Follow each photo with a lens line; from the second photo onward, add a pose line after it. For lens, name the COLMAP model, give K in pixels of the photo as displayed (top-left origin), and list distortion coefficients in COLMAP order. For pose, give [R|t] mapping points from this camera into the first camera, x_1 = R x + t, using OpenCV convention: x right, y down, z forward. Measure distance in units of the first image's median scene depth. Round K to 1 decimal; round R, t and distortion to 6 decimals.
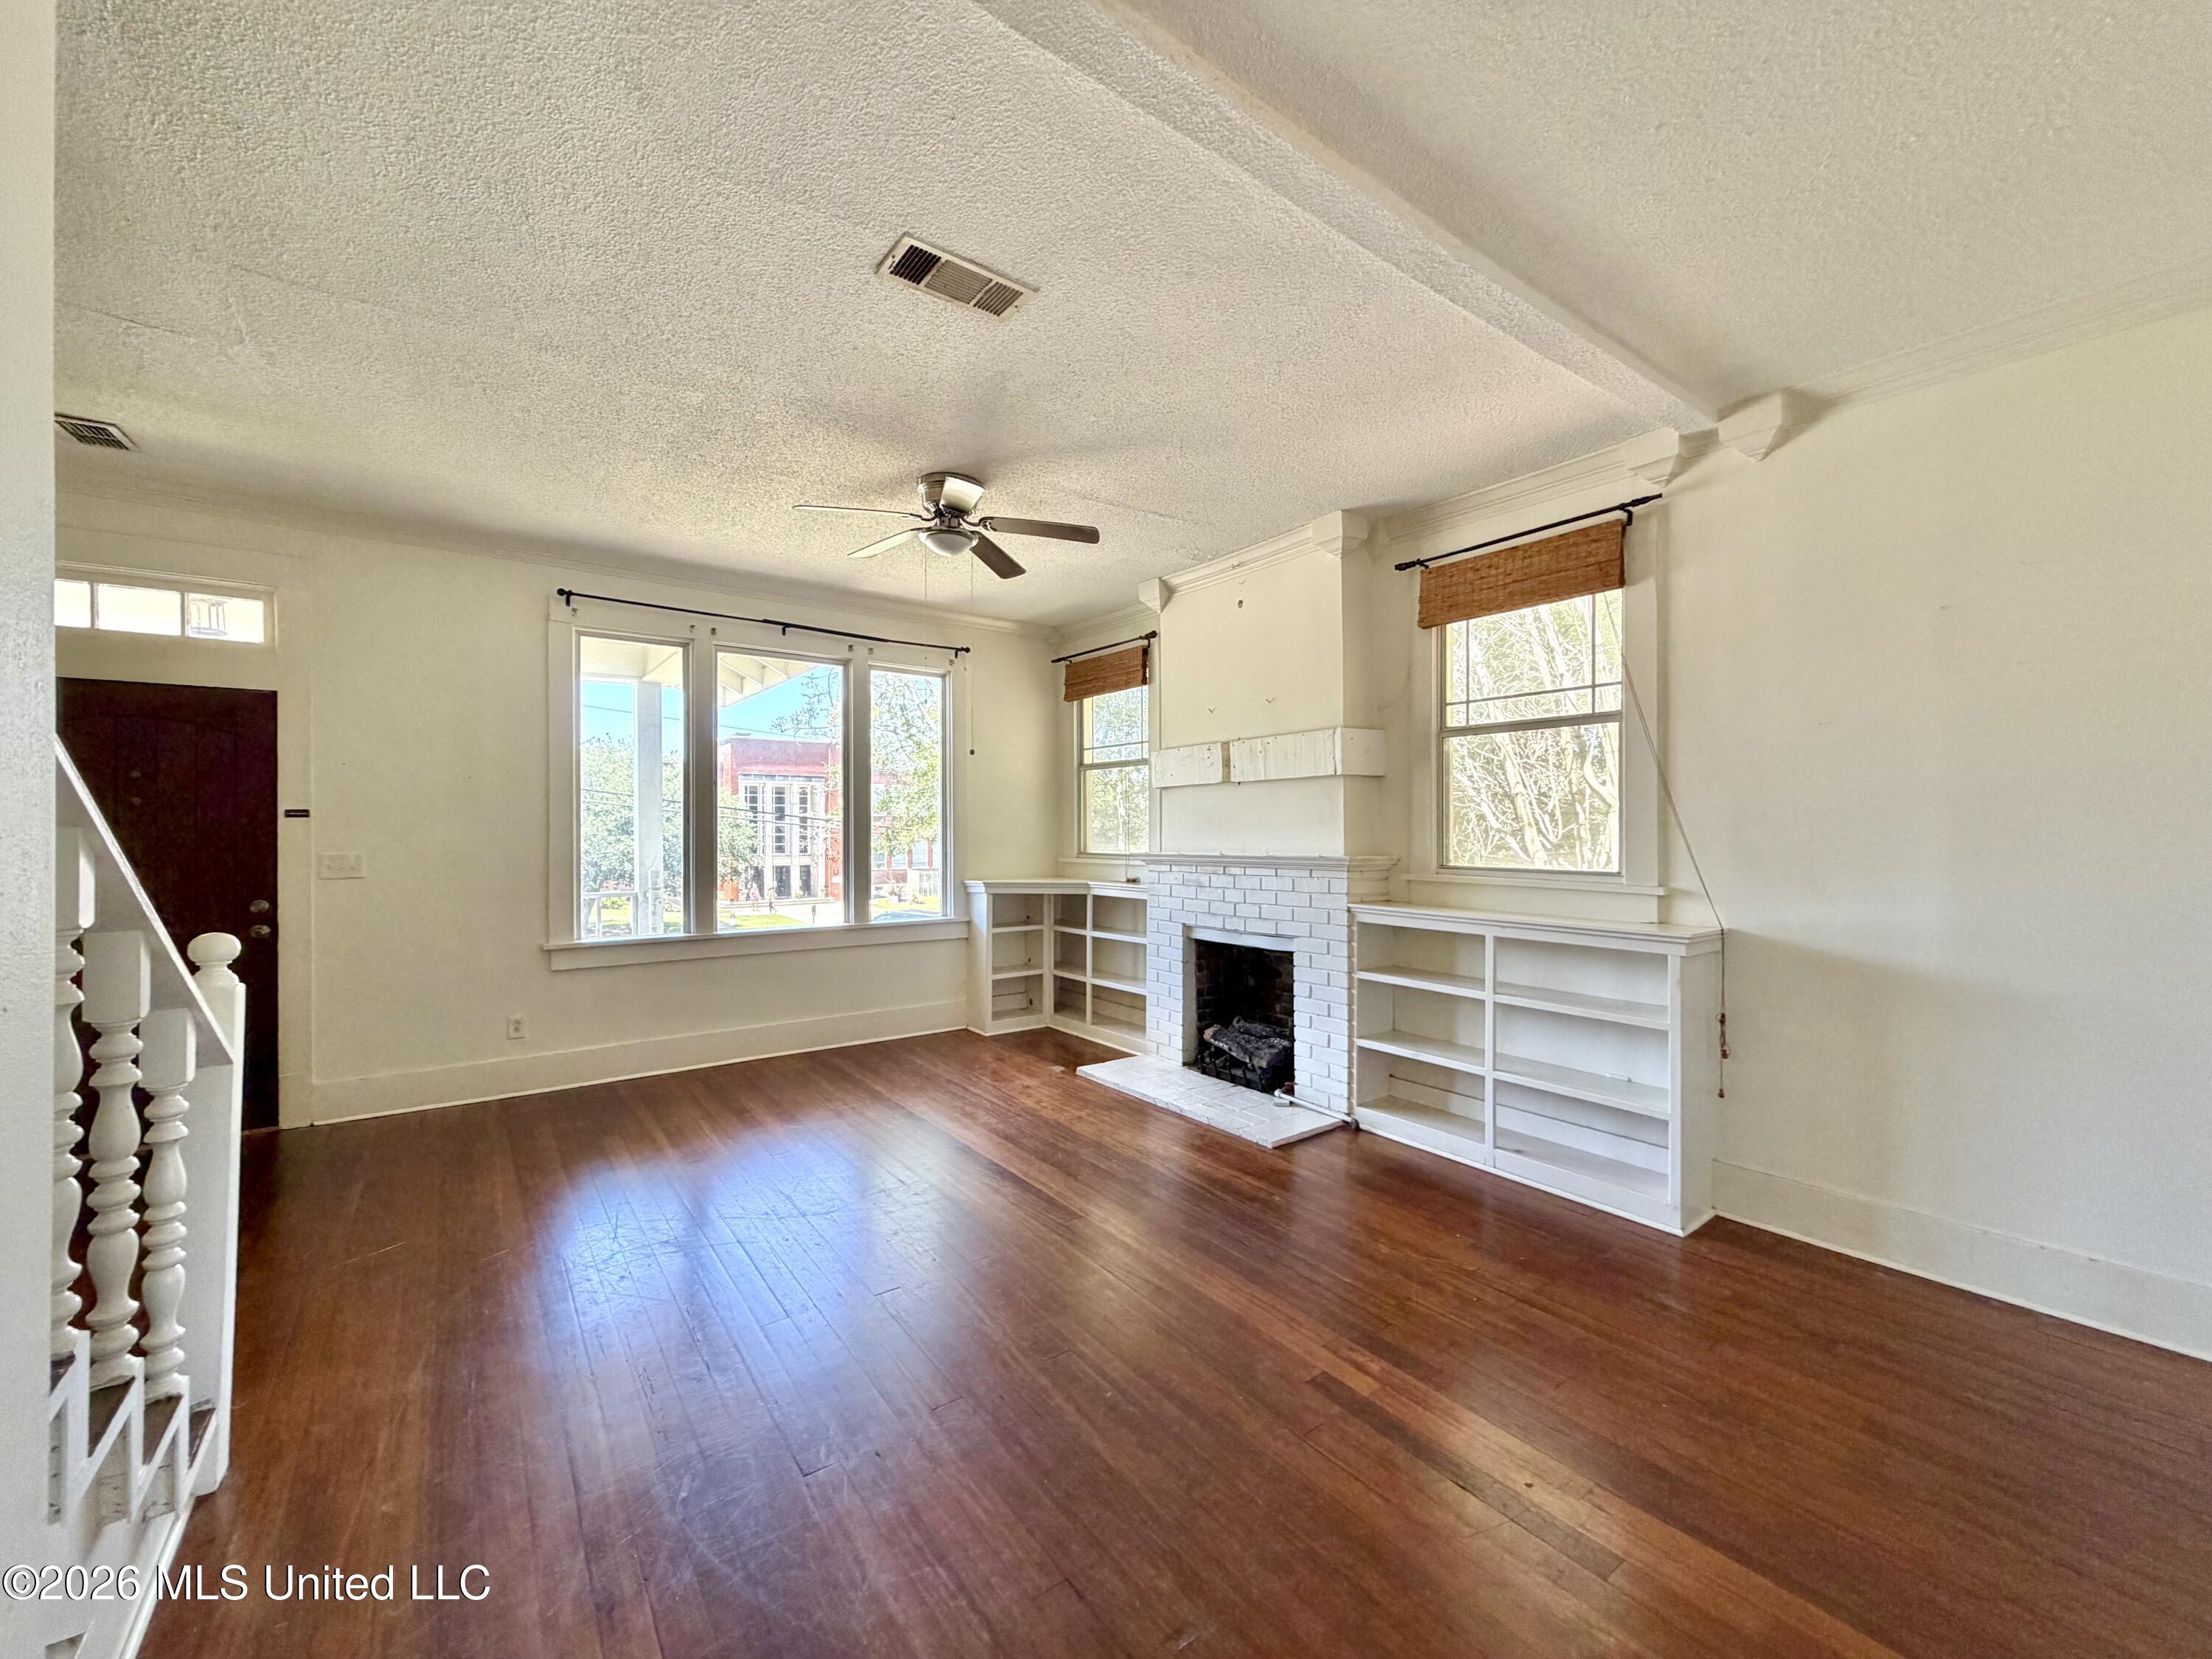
lens RADIAL K [[882.9, 0, 1093.4], [0, 882.9, 829.8], [0, 0, 1]] dist [0.001357, 0.001104]
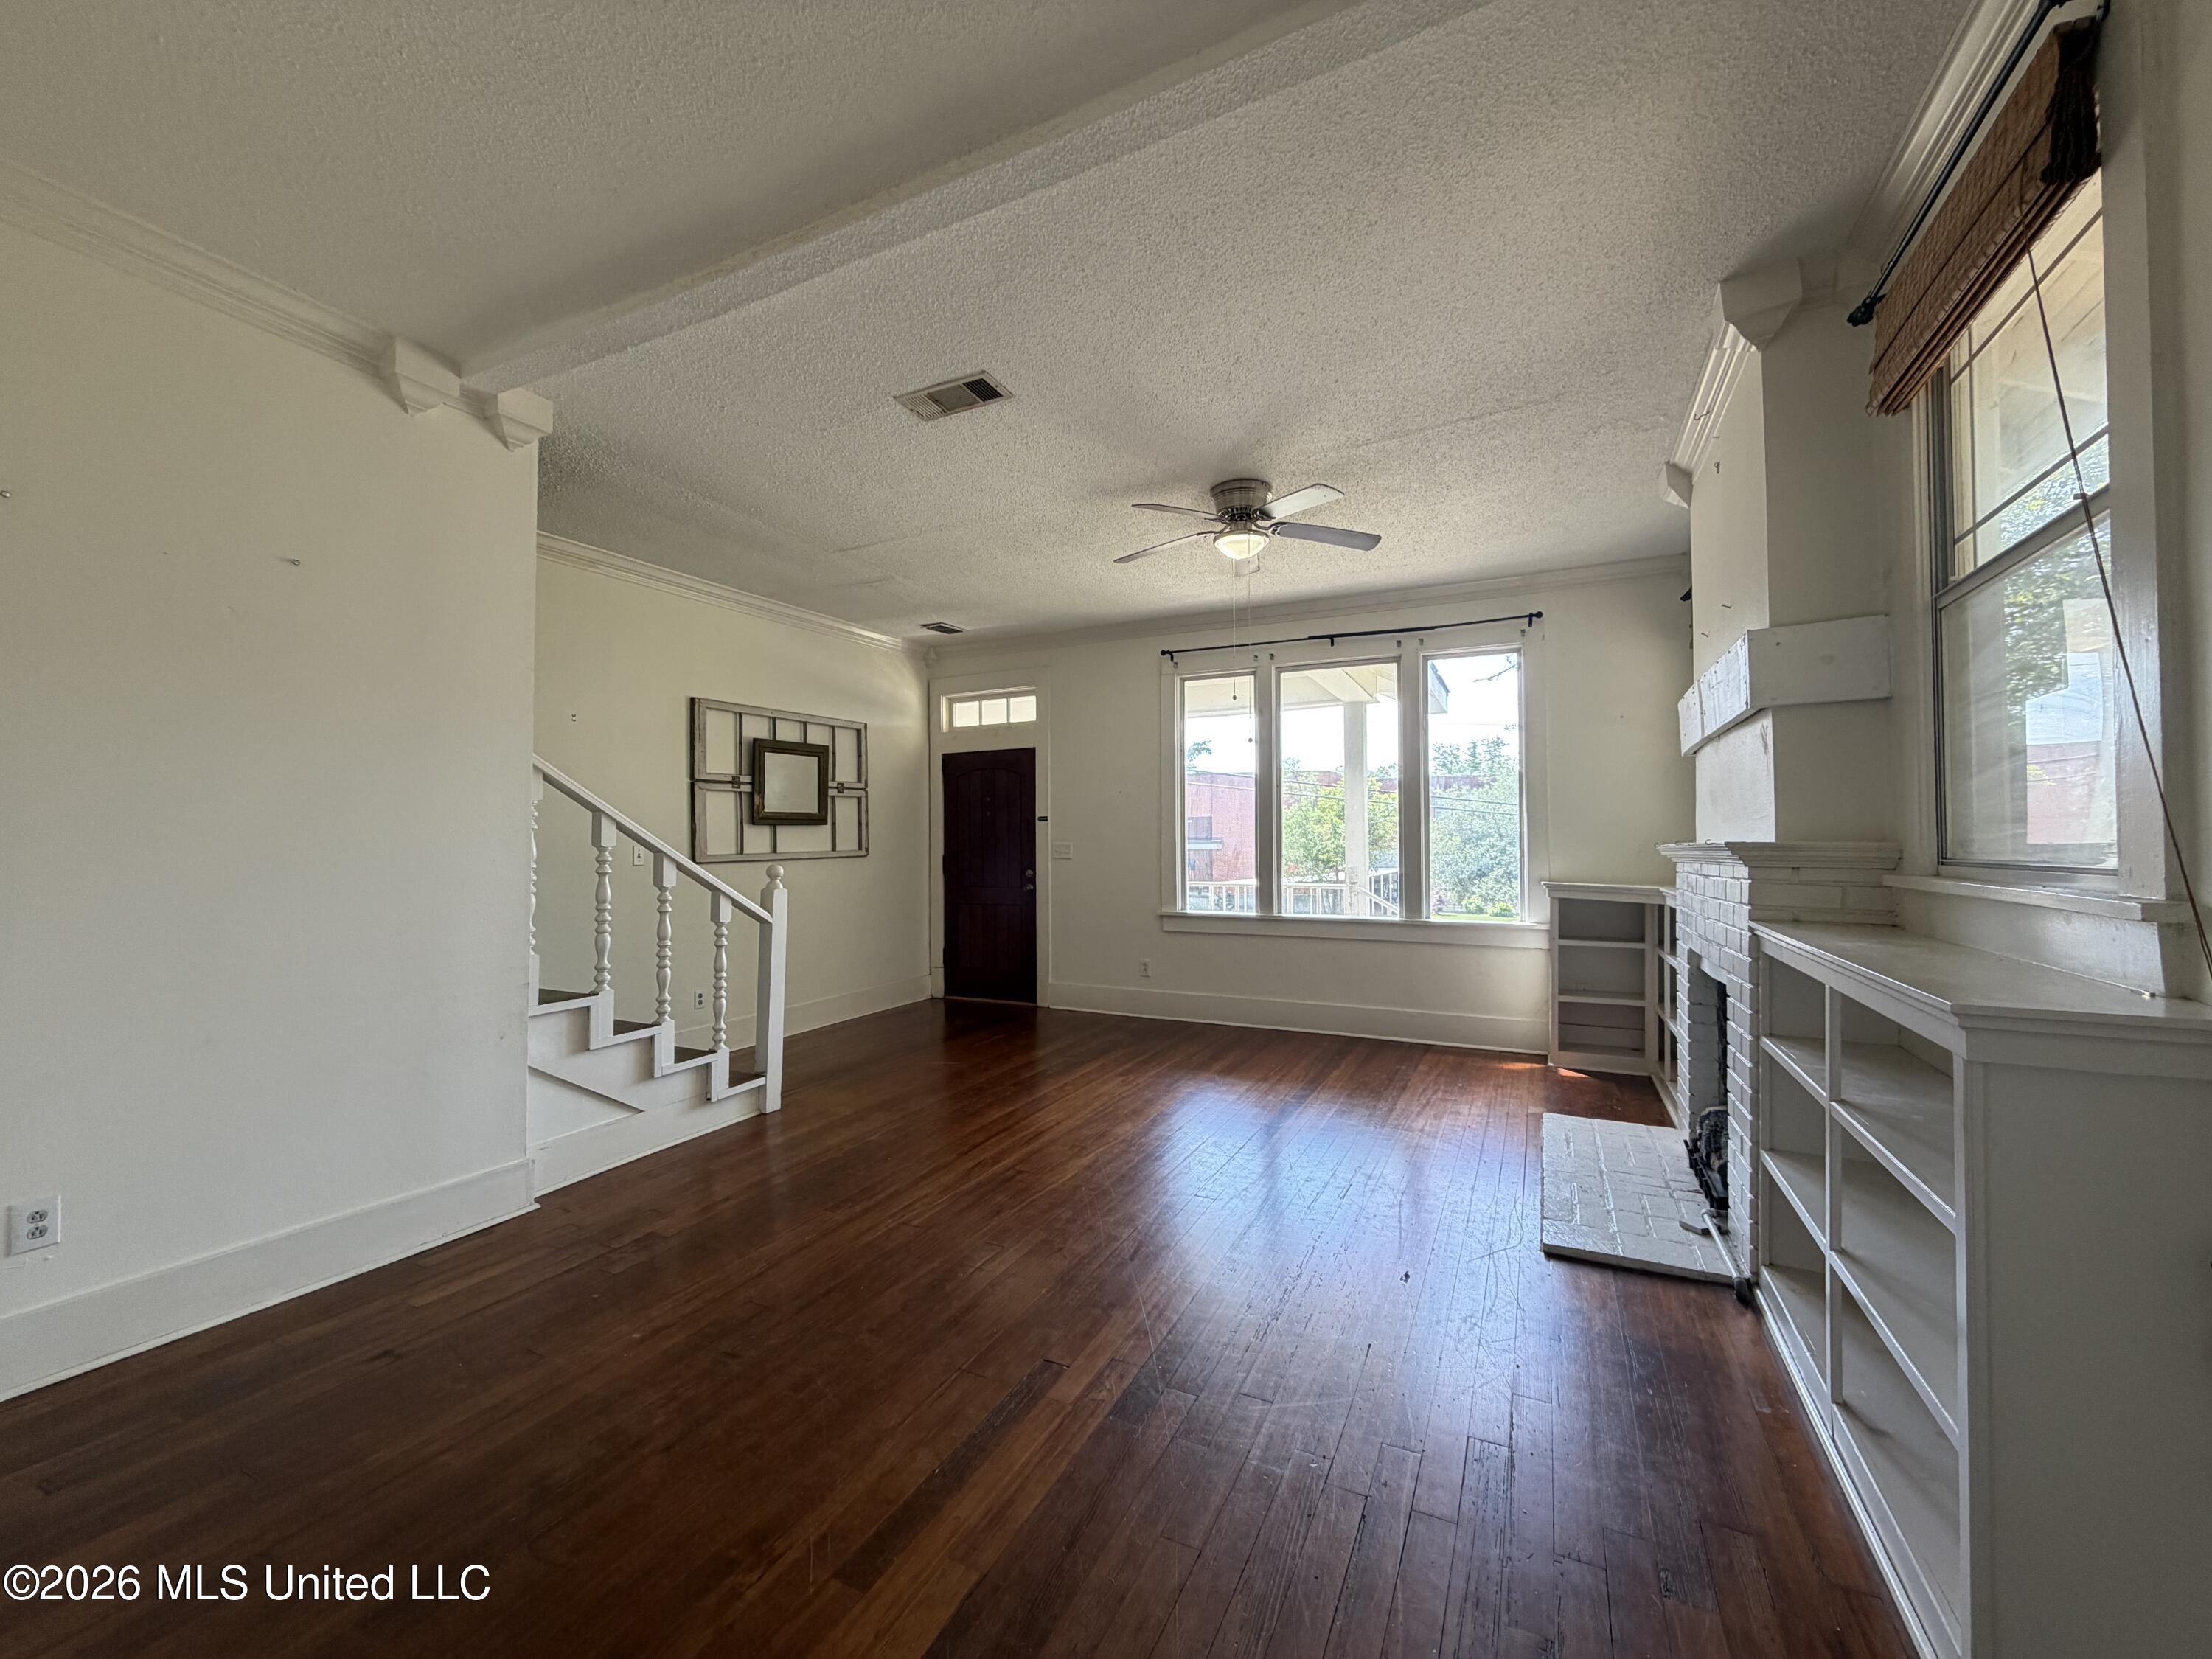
lens RADIAL K [[882.9, 0, 1100.0], [0, 882.9, 825.7], [0, 0, 1]] dist [0.001357, 0.001104]
pose [[0.460248, -0.020081, -0.887563, 0.615918], [0.004098, 0.999782, -0.020495, 0.027787], [0.887781, 0.005796, 0.460230, 0.318850]]
